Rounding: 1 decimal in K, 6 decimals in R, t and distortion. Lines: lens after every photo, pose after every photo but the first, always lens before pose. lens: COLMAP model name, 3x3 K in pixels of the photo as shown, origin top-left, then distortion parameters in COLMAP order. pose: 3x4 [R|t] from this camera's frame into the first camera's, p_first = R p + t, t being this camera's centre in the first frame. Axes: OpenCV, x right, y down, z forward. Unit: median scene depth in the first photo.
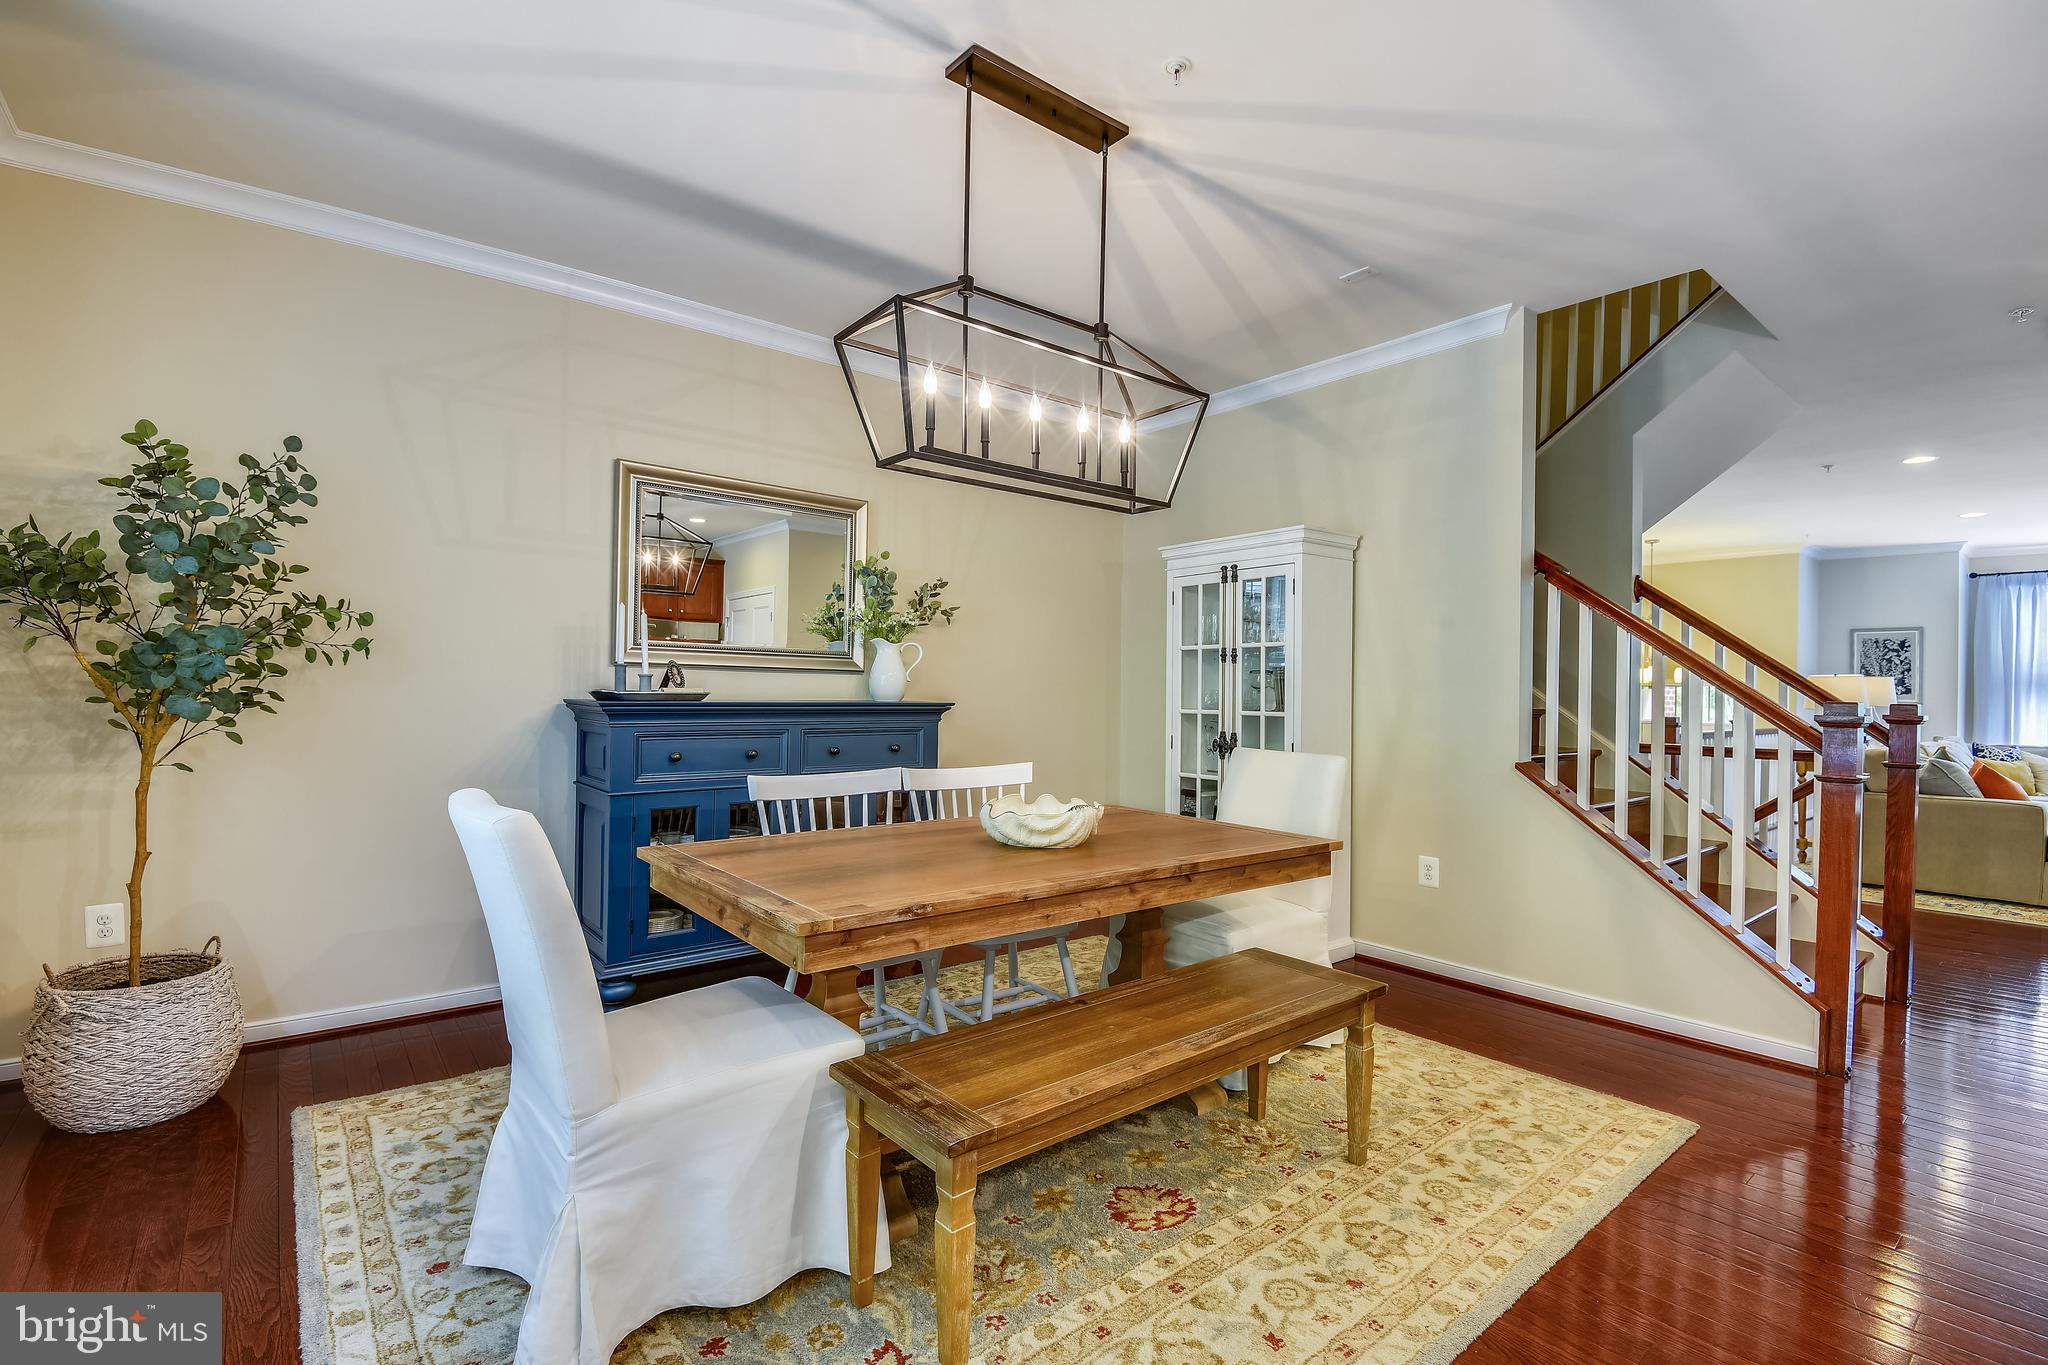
lens RADIAL K [[938.1, 0, 1024.0], [0, 938.1, 682.5], [0, 0, 1]] dist [0.016697, -0.018407]
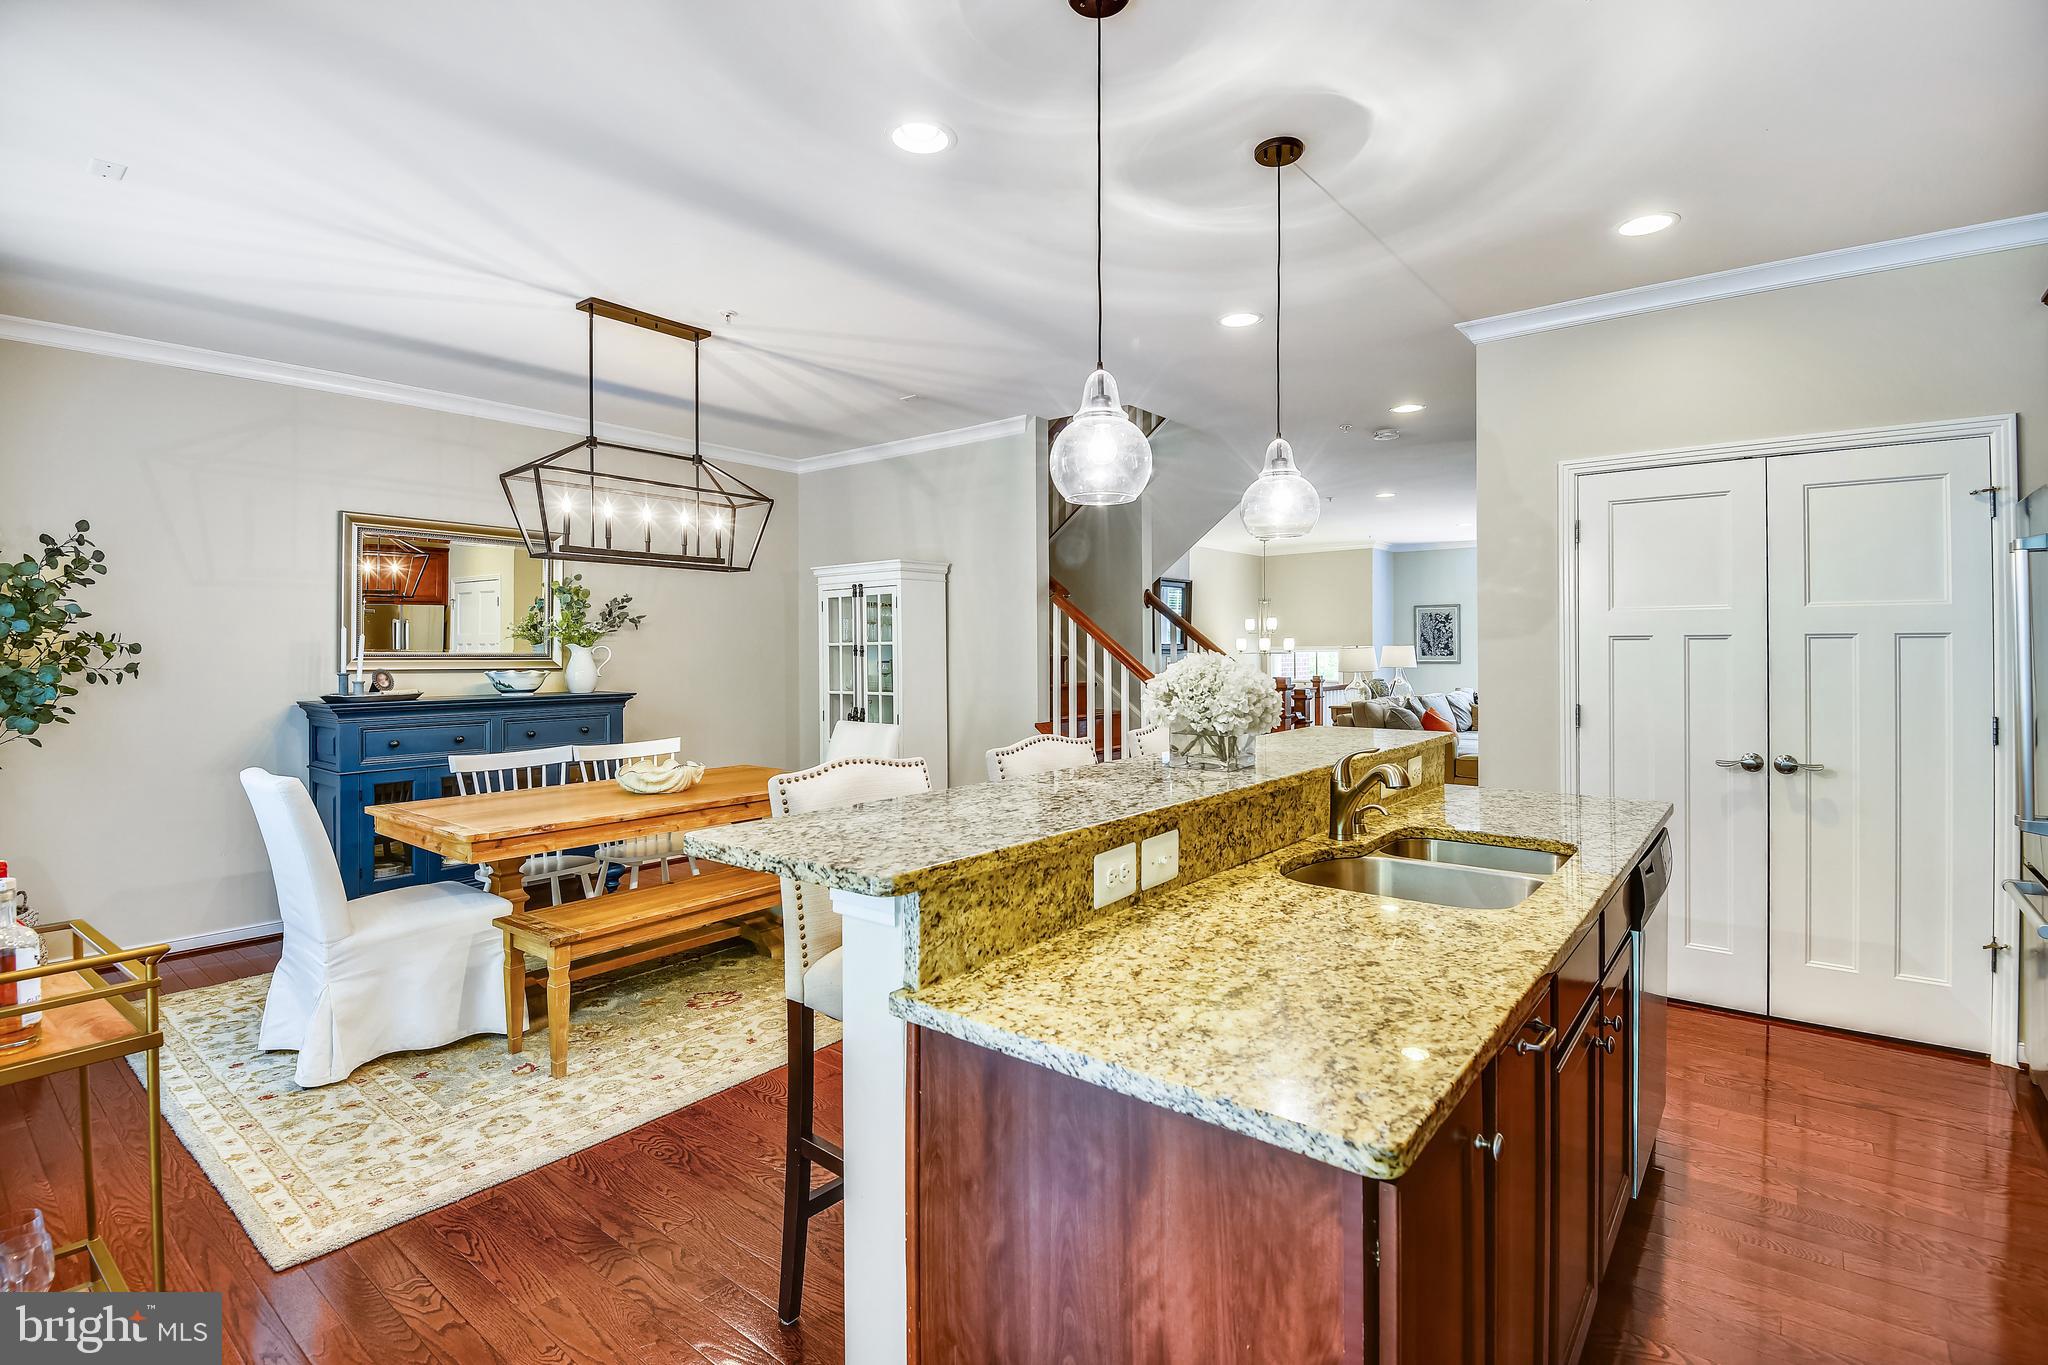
lens RADIAL K [[960.8, 0, 1054.1], [0, 960.8, 641.1], [0, 0, 1]] dist [0.001923, -0.018774]
pose [[0.970831, -0.016302, 0.239211, 0.249165], [0.016796, 0.999859, -0.000026, -0.058341], [-0.239177, 0.004043, 0.970968, -0.627338]]
